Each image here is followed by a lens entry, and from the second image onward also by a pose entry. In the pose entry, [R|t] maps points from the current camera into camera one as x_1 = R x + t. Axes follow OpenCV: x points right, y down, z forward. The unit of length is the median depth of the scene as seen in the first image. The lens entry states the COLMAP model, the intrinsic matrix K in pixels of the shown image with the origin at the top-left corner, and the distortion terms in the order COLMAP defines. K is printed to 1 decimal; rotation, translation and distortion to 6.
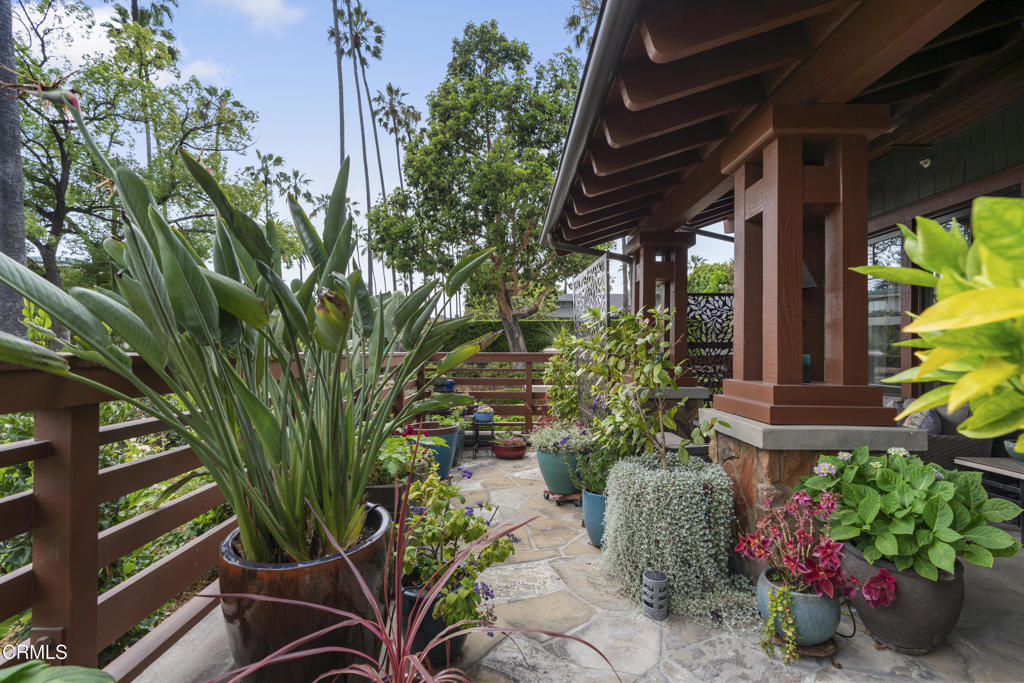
lens RADIAL K [[460.7, 0, 502.8], [0, 460.7, 354.0], [0, 0, 1]] dist [-0.012337, 0.004496]
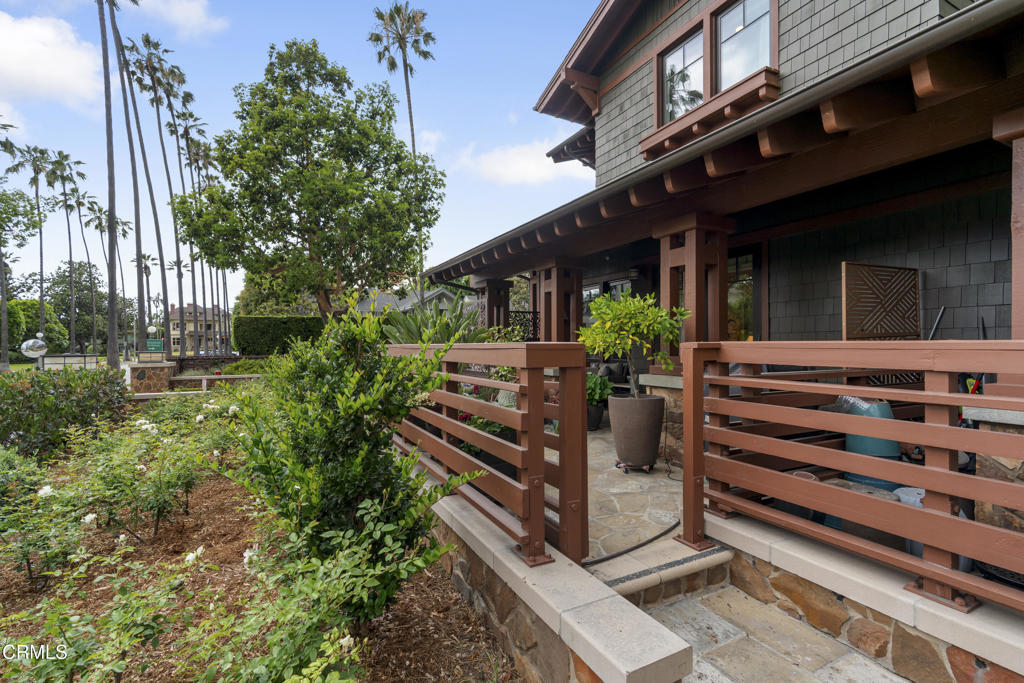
lens RADIAL K [[460.7, 0, 513.2], [0, 460.7, 344.0], [0, 0, 1]] dist [-0.012337, 0.004496]
pose [[0.882234, -0.004971, 0.470785, -0.117928], [0.009207, 0.999935, -0.006696, 0.002154], [-0.470721, 0.010242, 0.882223, -0.166699]]
